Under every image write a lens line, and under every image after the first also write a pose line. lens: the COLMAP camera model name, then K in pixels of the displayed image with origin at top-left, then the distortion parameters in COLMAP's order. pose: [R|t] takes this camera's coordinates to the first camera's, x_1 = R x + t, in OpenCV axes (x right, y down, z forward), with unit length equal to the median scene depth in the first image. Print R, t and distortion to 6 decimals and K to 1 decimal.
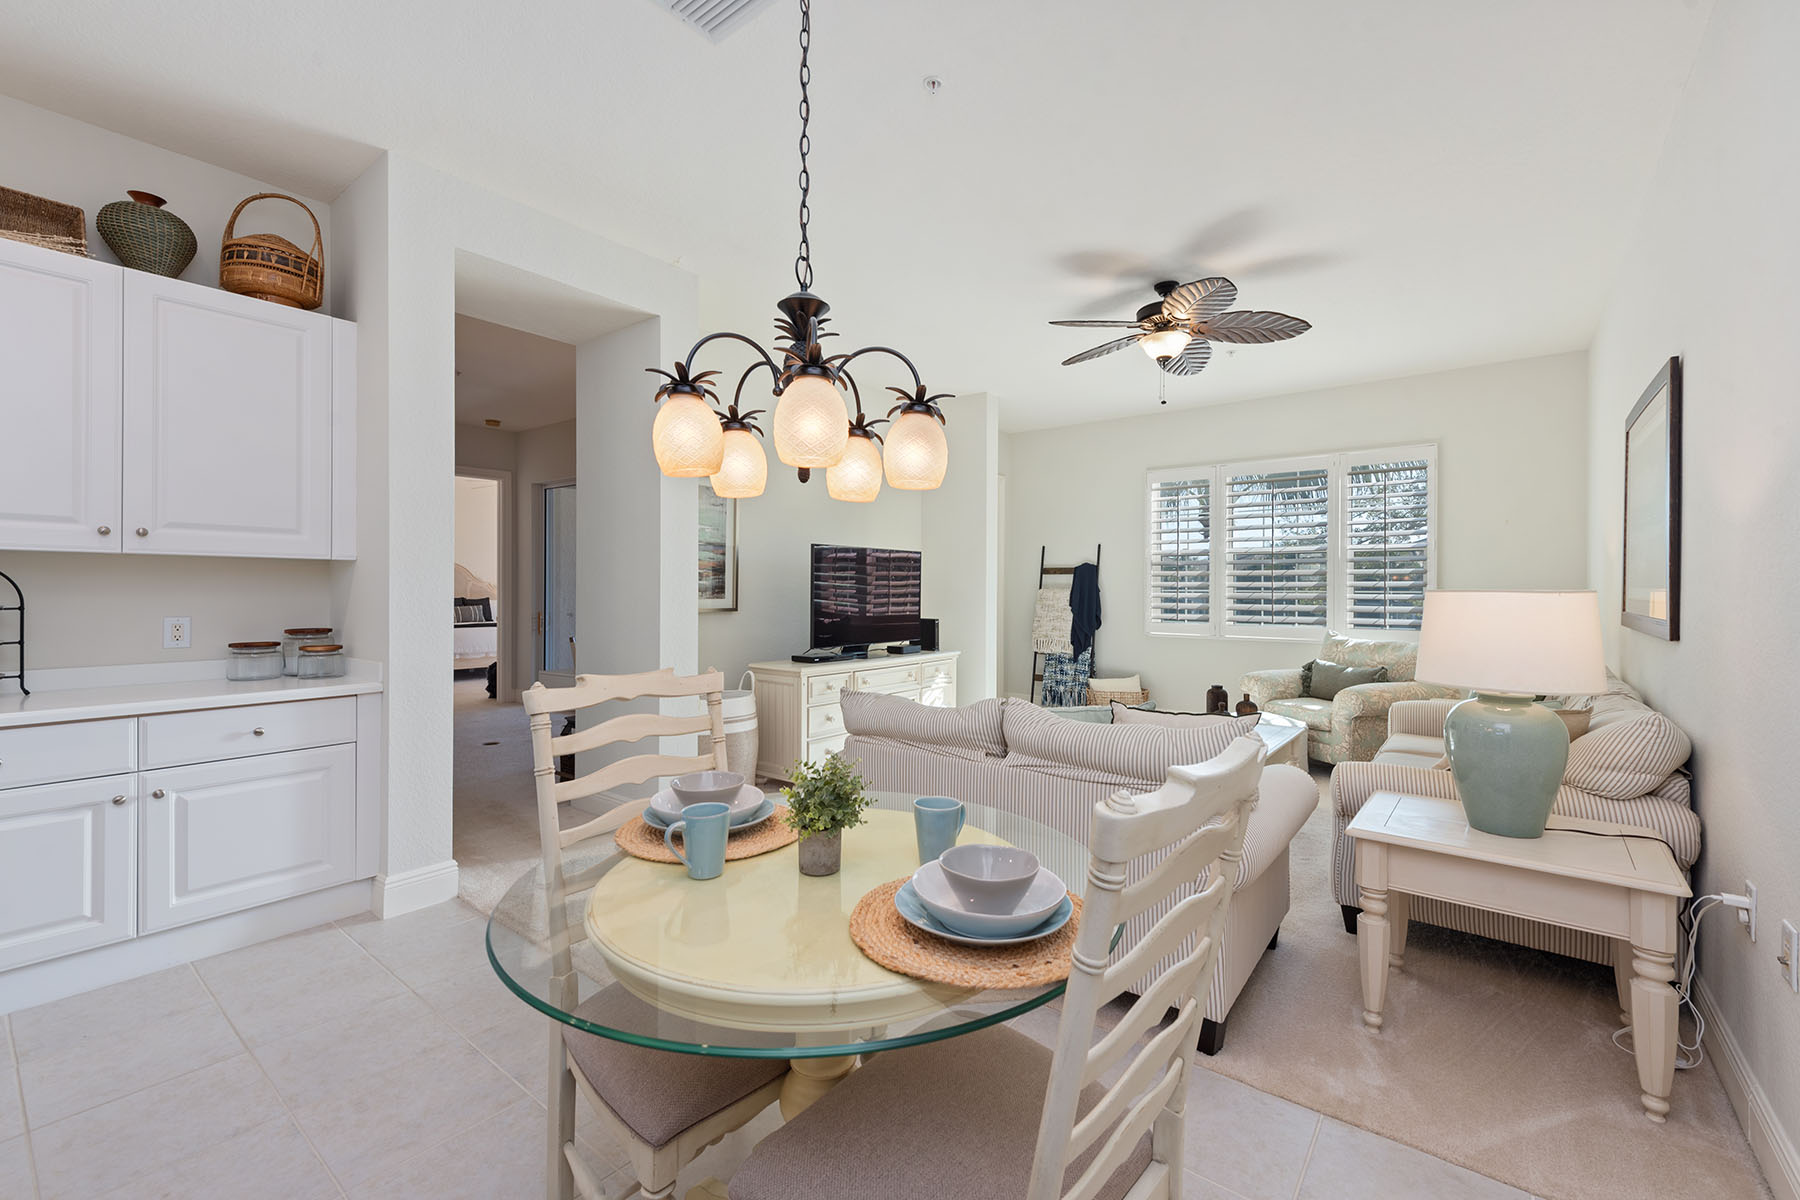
lens RADIAL K [[757.6, 0, 901.0], [0, 757.6, 589.3], [0, 0, 1]] dist [0.003200, 0.000204]
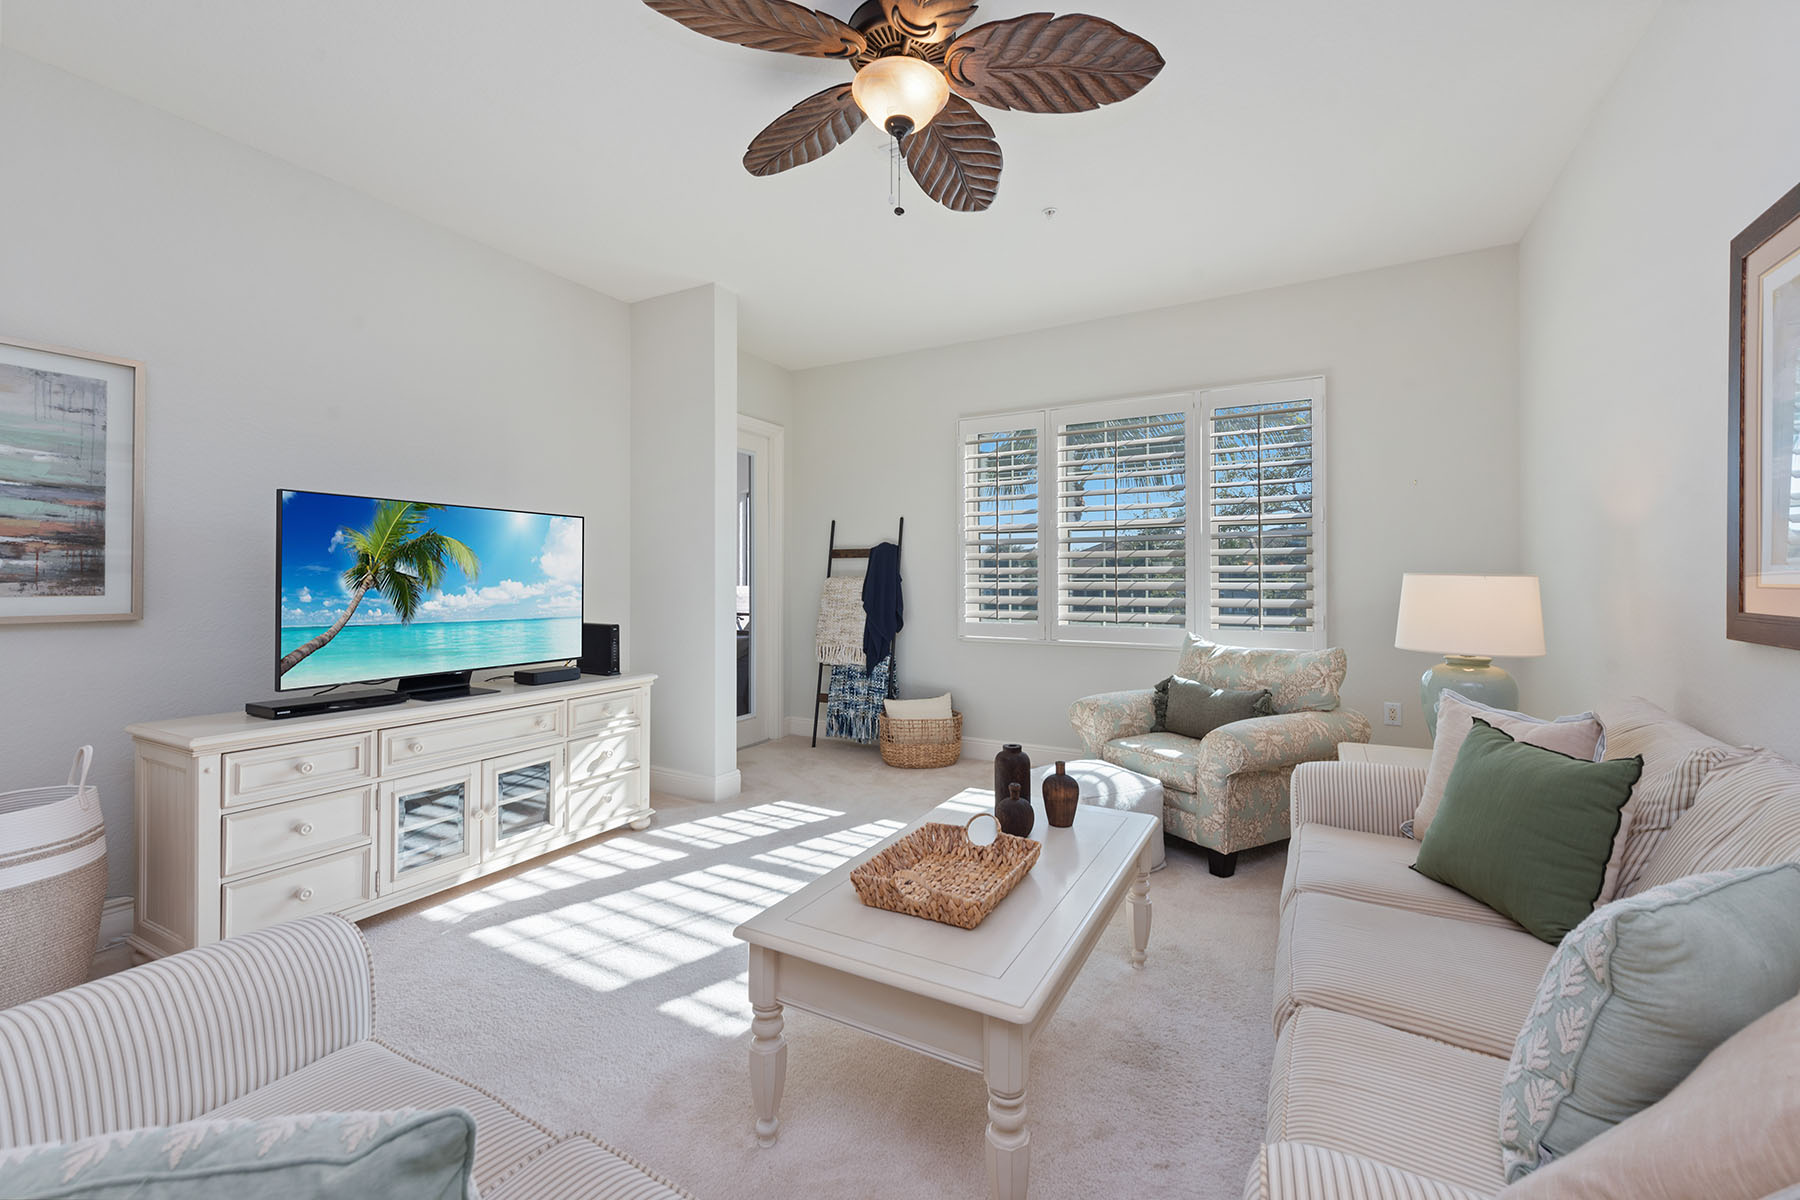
lens RADIAL K [[729.9, 0, 920.6], [0, 729.9, 575.9], [0, 0, 1]] dist [0.001781, -0.000028]
pose [[0.984358, -0.002157, 0.176164, 0.177769], [0.003418, 0.999971, -0.006859, 0.003523], [-0.176144, 0.007354, 0.984337, 0.336174]]
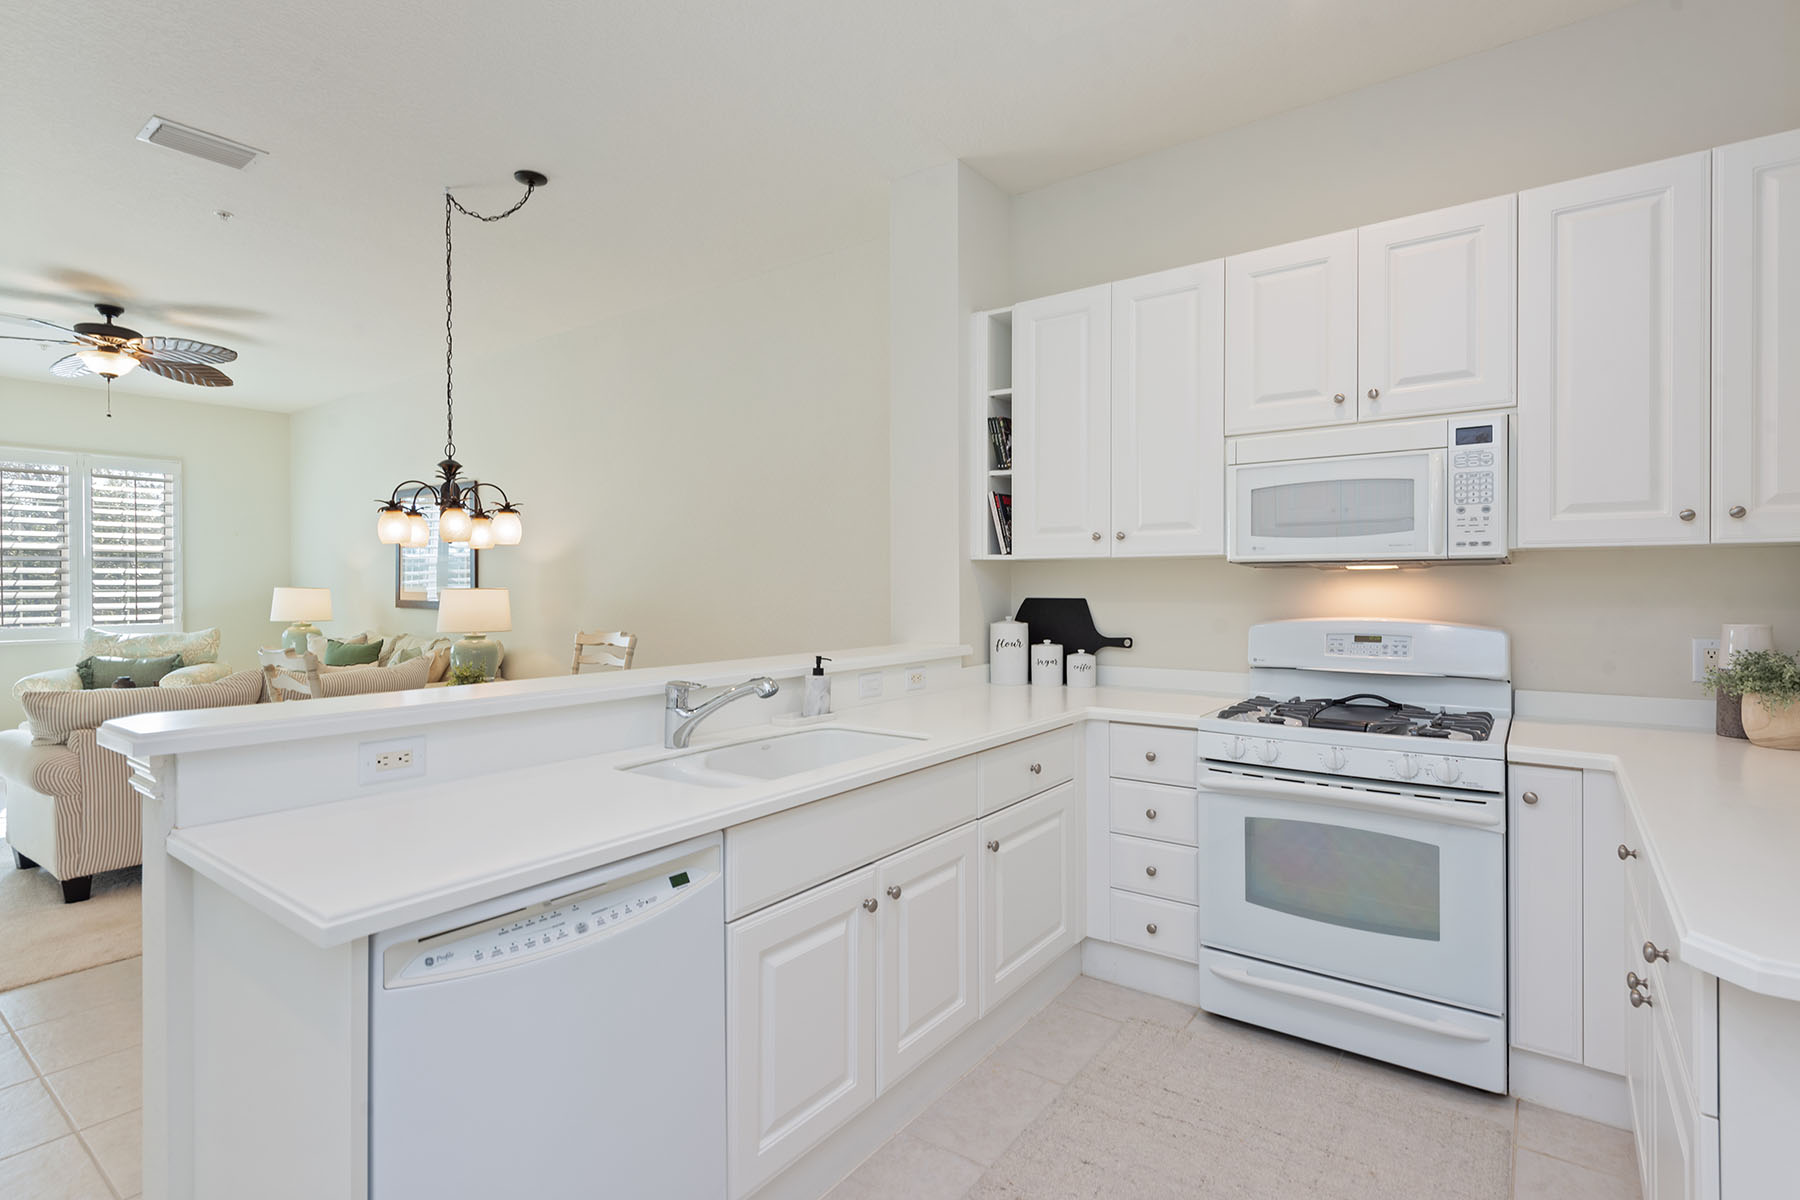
lens RADIAL K [[878.9, 0, 899.8], [0, 878.9, 582.2], [0, 0, 1]] dist [0.011543, -0.000168]
pose [[-0.041298, -0.005662, 0.999131, -0.628449], [0.004737, 0.999972, 0.005863, -0.009449], [-0.999136, 0.004975, -0.041270, -0.043668]]
